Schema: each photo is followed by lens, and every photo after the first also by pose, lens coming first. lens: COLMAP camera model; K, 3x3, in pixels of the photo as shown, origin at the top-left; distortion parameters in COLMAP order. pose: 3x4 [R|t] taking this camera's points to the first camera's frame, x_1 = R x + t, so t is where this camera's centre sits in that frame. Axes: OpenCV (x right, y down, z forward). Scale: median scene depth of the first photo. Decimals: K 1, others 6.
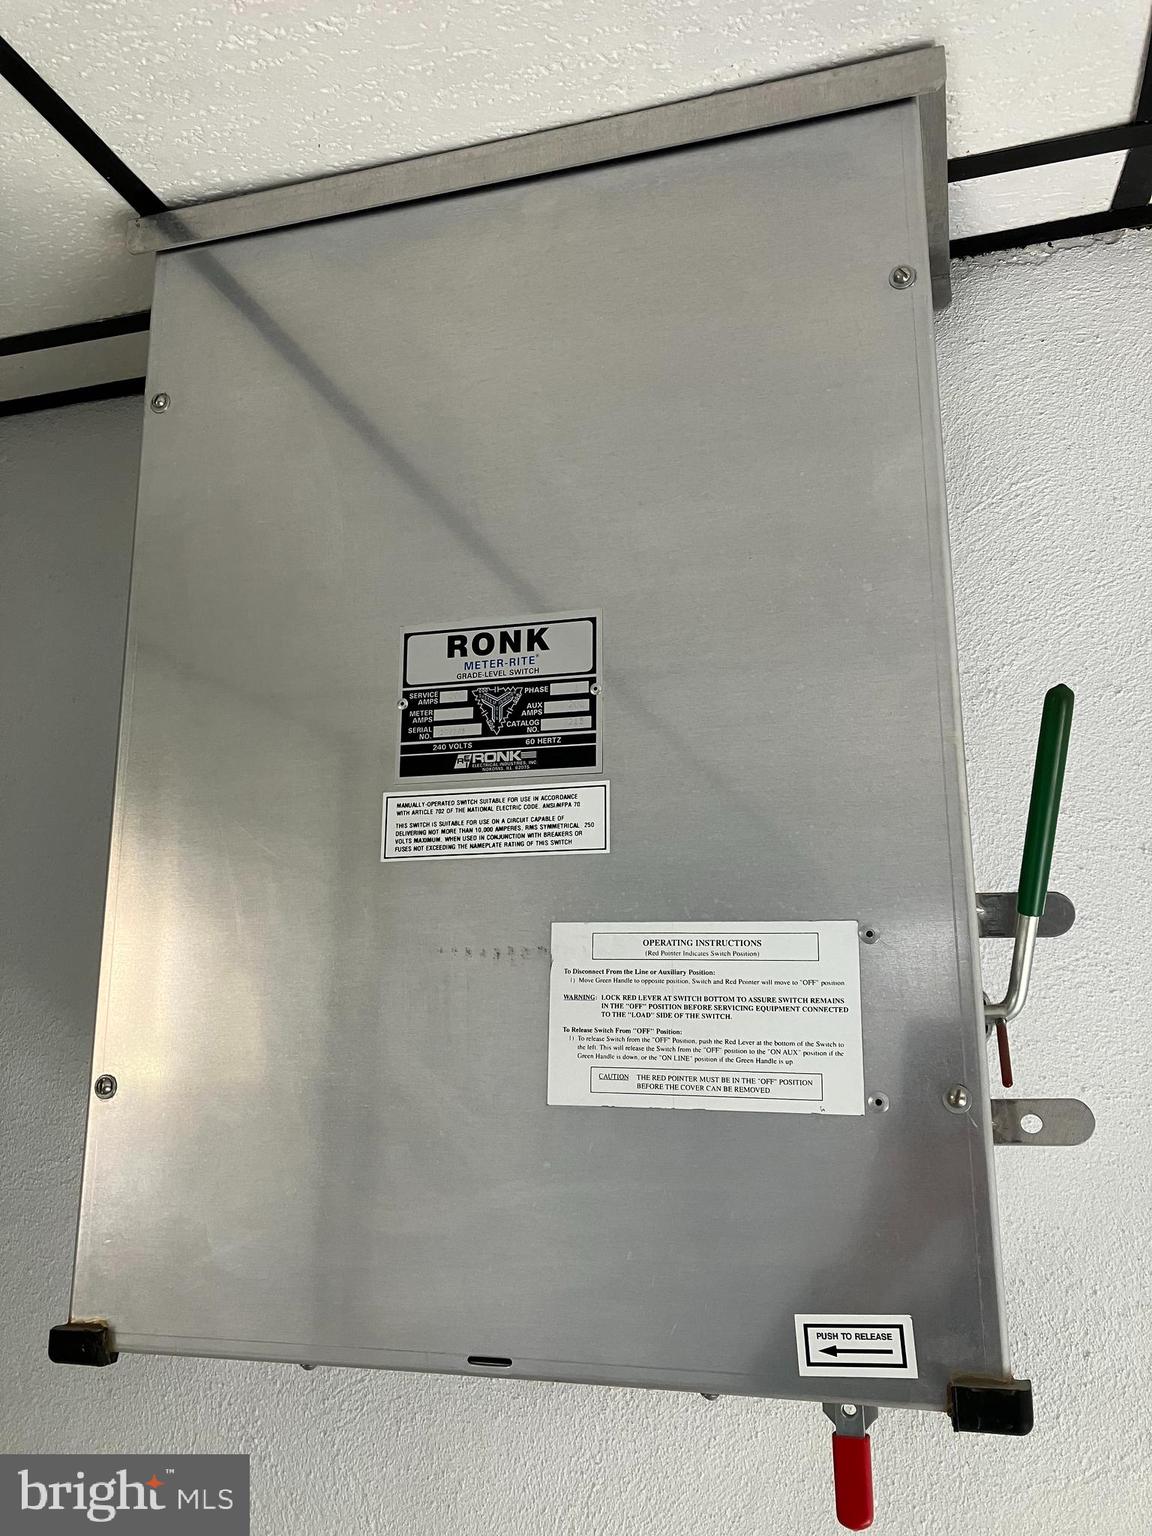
lens RADIAL K [[1247.9, 0, 575.9], [0, 1247.9, 765.3], [0, 0, 1]] dist [0.036296, -0.013536]
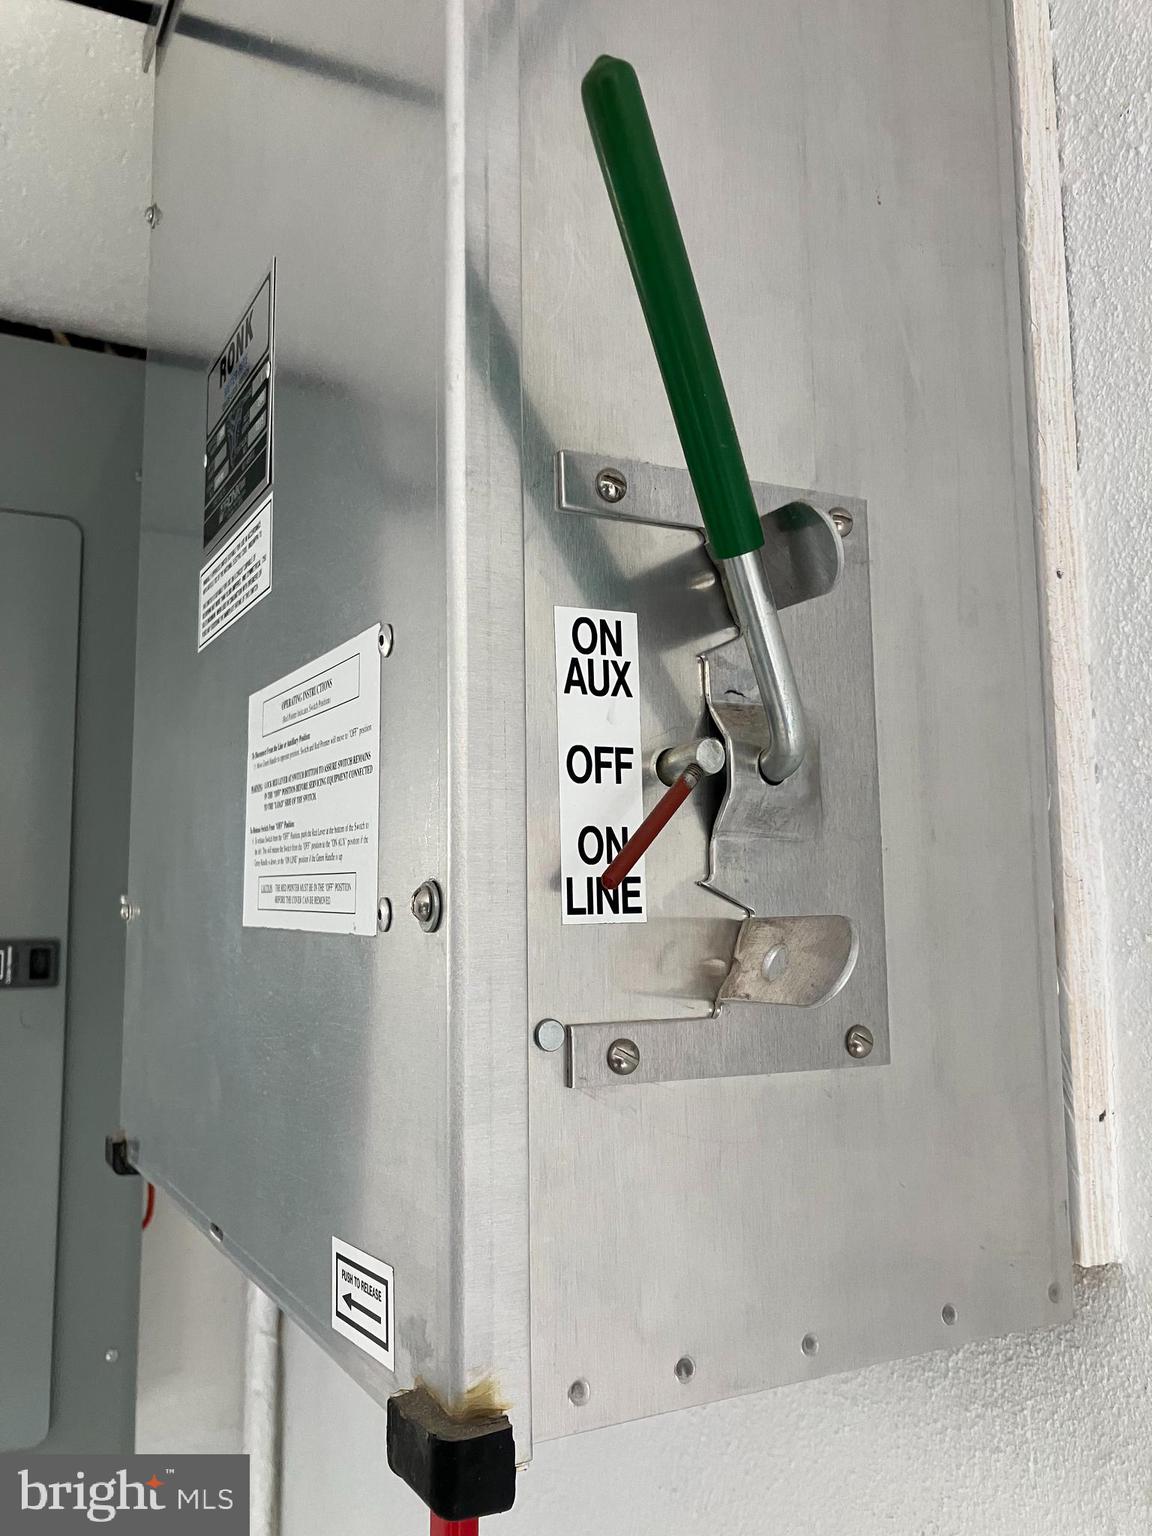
lens RADIAL K [[1247.9, 0, 576.1], [0, 1247.9, 768.7], [0, 0, 1]] dist [0.036296, -0.013536]
pose [[0.711676, -0.086138, -0.697207, 0.690517], [0.158862, 0.986479, 0.040282, 0.180934], [0.684310, -0.139428, 0.715737, 0.615201]]
